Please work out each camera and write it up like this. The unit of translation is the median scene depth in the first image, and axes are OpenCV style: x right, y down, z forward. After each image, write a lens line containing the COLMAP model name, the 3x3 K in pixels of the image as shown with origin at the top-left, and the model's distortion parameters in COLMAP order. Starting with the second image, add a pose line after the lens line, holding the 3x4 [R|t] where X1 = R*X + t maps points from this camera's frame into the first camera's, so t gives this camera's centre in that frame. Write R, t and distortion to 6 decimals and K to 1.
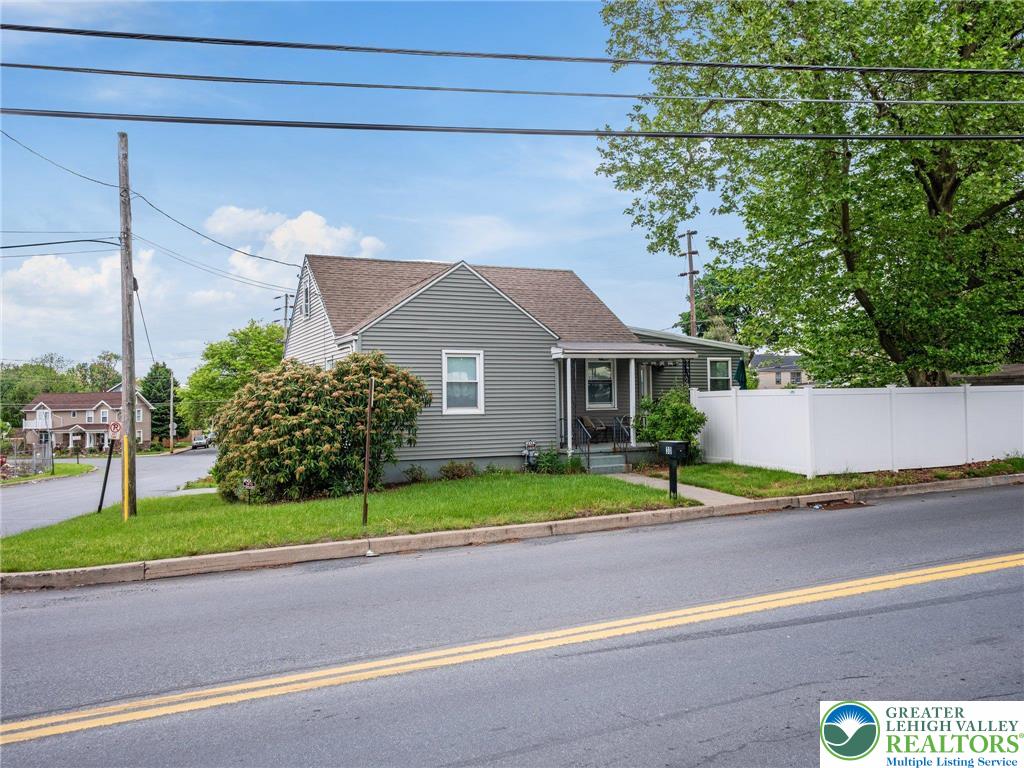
lens RADIAL K [[820.0, 0, 513.2], [0, 820.0, 349.1], [0, 0, 1]] dist [0.007529, -0.002842]
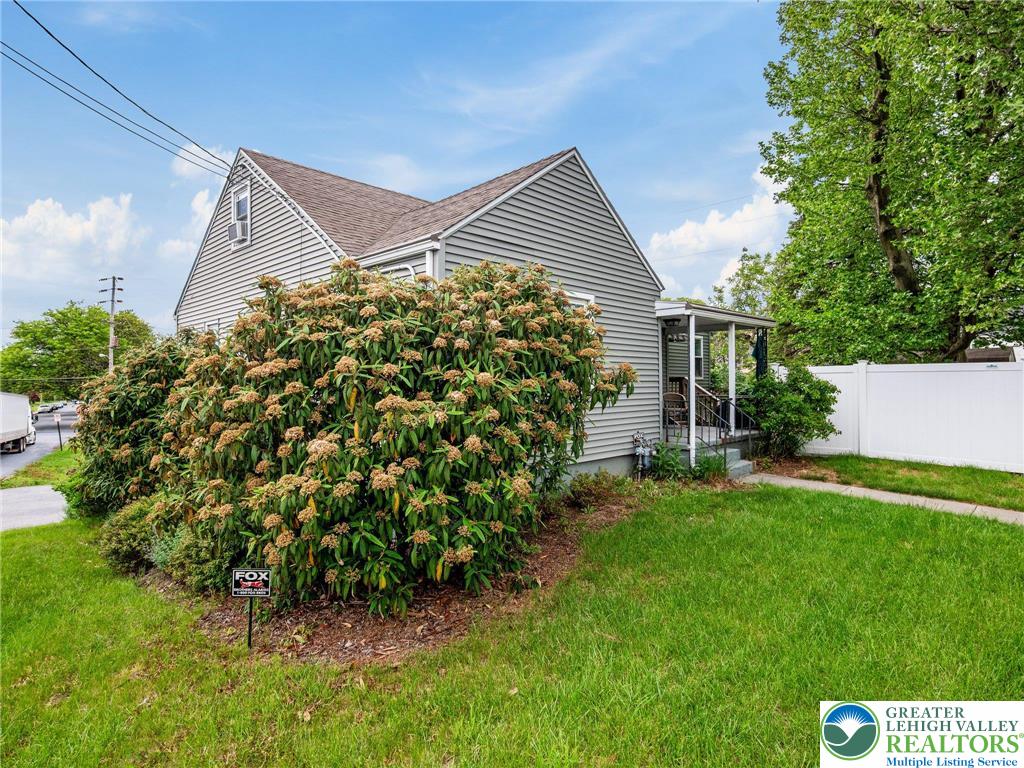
lens RADIAL K [[562.4, 0, 513.1], [0, 562.4, 369.0], [0, 0, 1]] dist [-0.000646, -0.000234]
pose [[0.931221, 0.017322, 0.364043, -0.272634], [-0.031015, 0.999013, 0.031801, 0.050329], [-0.363133, -0.040904, 0.930839, 0.647492]]
